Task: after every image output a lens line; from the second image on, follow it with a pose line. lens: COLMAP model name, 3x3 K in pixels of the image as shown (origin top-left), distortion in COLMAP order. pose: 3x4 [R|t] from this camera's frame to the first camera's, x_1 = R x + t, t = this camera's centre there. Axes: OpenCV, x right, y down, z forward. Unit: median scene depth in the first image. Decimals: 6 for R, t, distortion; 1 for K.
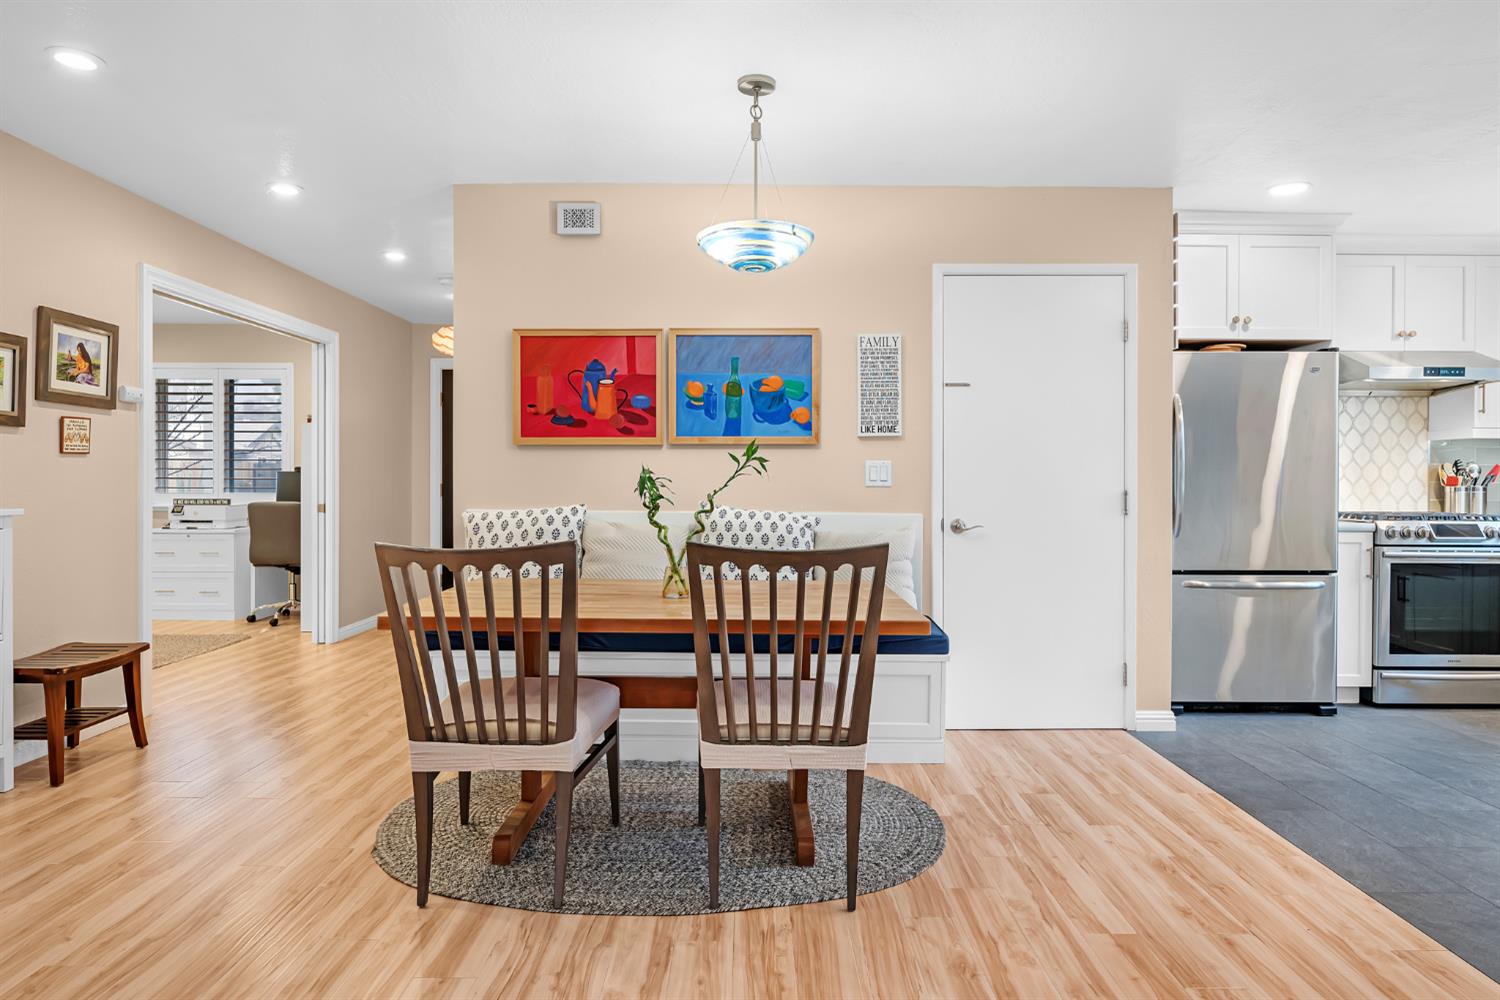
lens RADIAL K [[882.5, 0, 743.4], [0, 882.5, 487.2], [0, 0, 1]] dist [-0.008644, 0.004035]
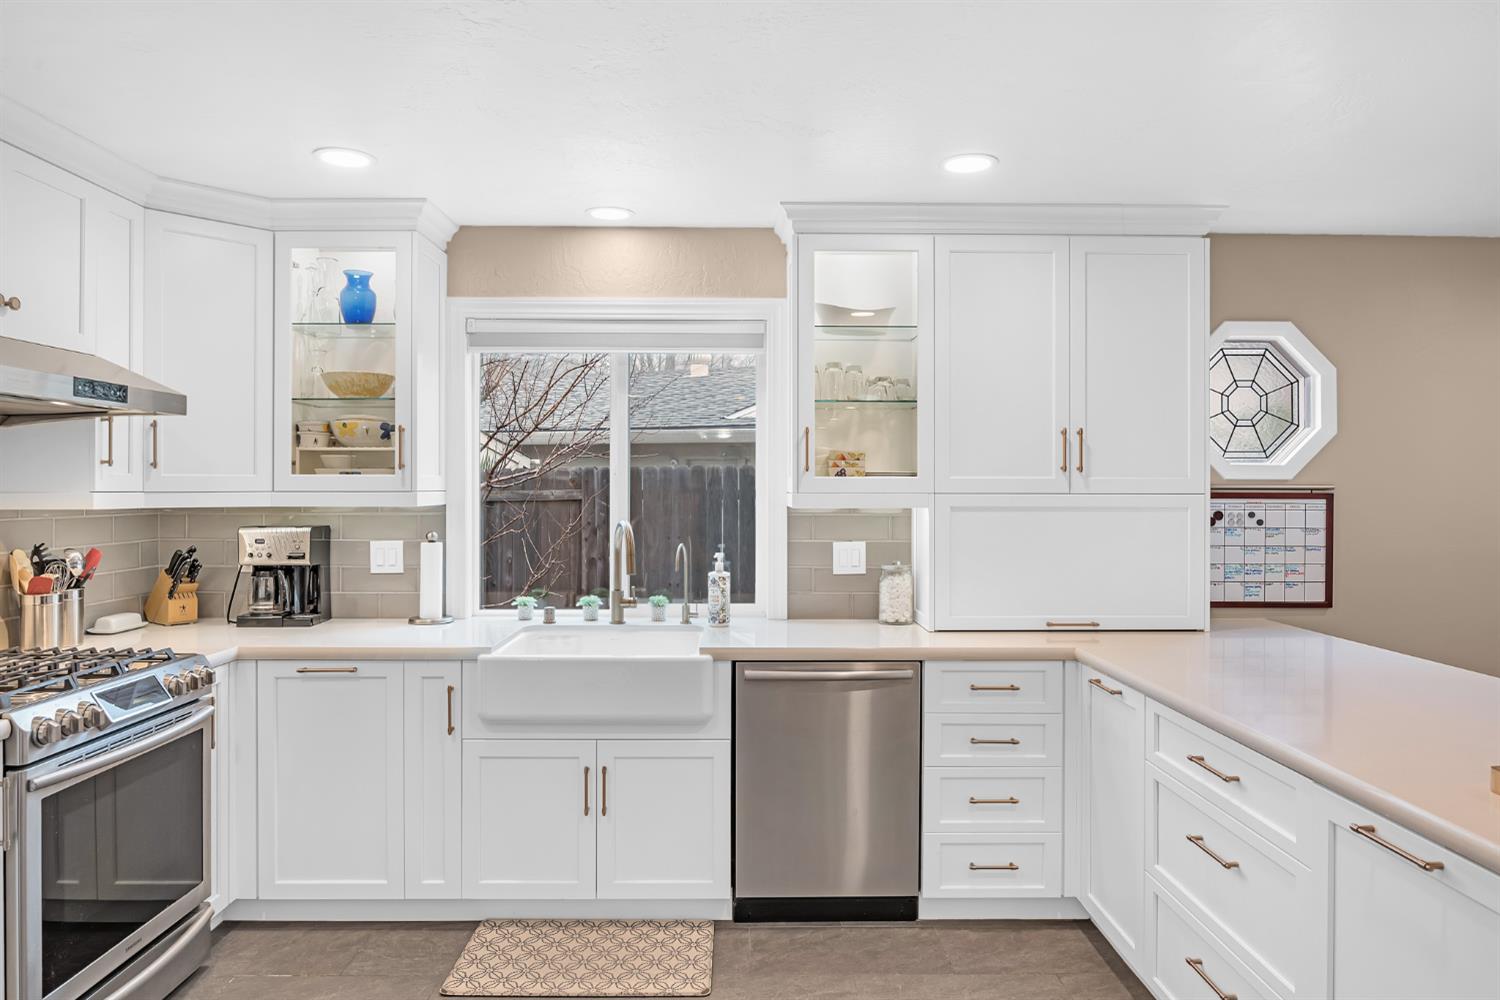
lens RADIAL K [[966.2, 0, 762.0], [0, 966.2, 484.9], [0, 0, 1]] dist [-0.000195, 0.000571]
pose [[-0.008908, -0.005815, 0.999943, 0.238759], [0.011517, 0.999916, 0.005917, -0.078620], [-0.999894, 0.011569, -0.008840, 0.650037]]
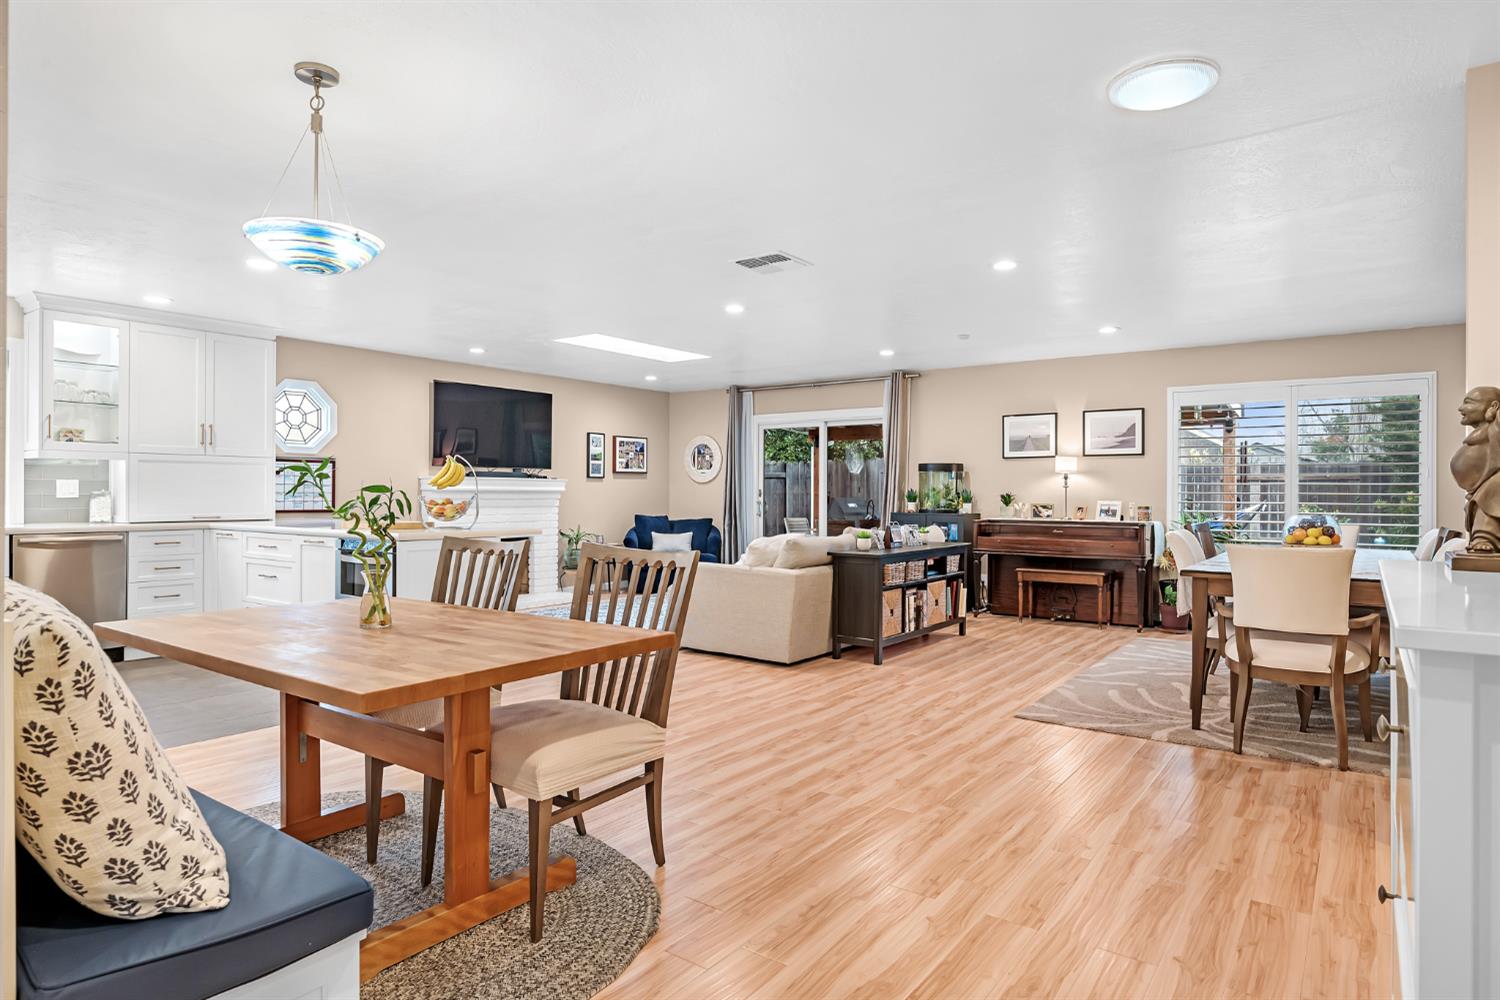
lens RADIAL K [[882.5, 0, 758.9], [0, 882.5, 491.1], [0, 0, 1]] dist [-0.008644, 0.004035]
pose [[-0.788758, -0.007555, 0.614658, -0.664725], [-0.000452, 0.999931, 0.011710, -0.018944], [-0.614704, 0.008958, -0.788707, 1.004866]]
